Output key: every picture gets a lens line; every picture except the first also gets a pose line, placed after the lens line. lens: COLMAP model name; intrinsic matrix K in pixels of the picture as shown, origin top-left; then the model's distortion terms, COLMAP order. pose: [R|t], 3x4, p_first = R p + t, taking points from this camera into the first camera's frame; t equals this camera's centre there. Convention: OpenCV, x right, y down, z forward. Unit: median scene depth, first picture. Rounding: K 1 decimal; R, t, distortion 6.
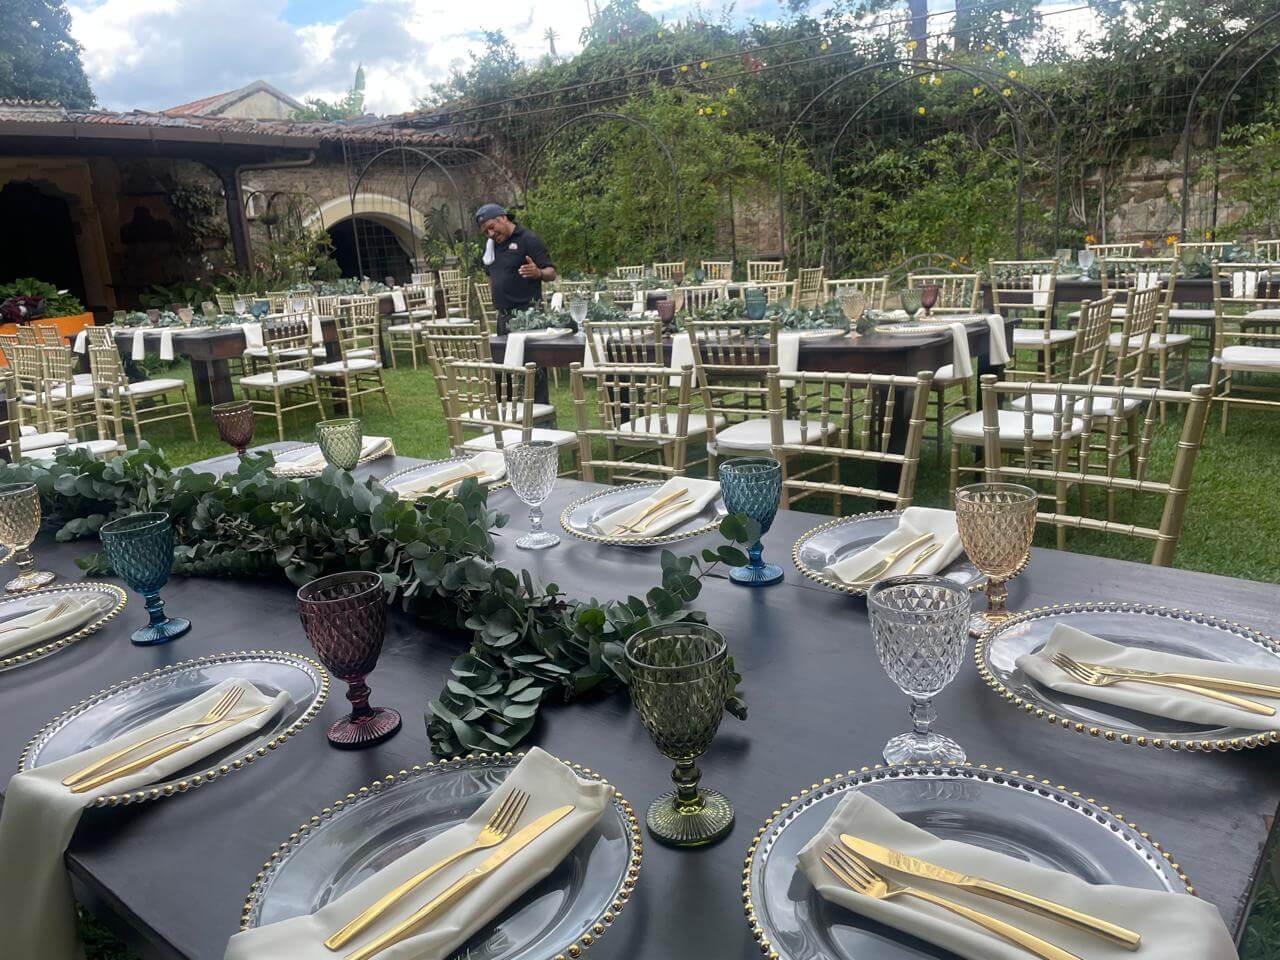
lens RADIAL K [[1018.9, 0, 640.0], [0, 1018.9, 480.0], [0, 0, 1]] dist [0.065017, -0.120355]
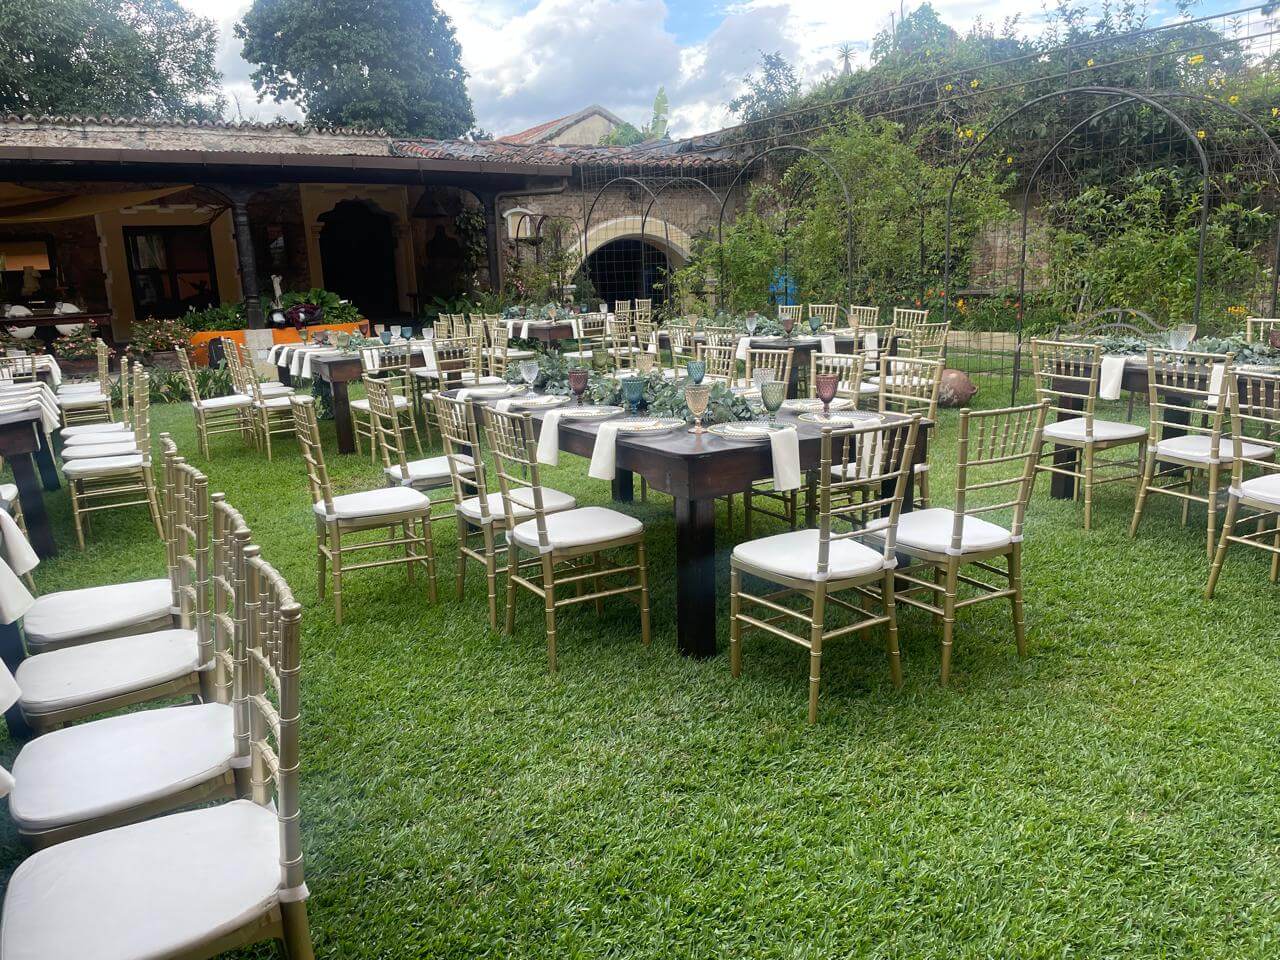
lens RADIAL K [[1018.9, 0, 640.0], [0, 1018.9, 480.0], [0, 0, 1]] dist [0.065017, -0.120355]
pose [[0.928132, 0.106789, -0.356605, 0.147839], [-0.108318, 0.993992, 0.015743, -0.031123], [0.356144, 0.024015, 0.934123, 0.037806]]
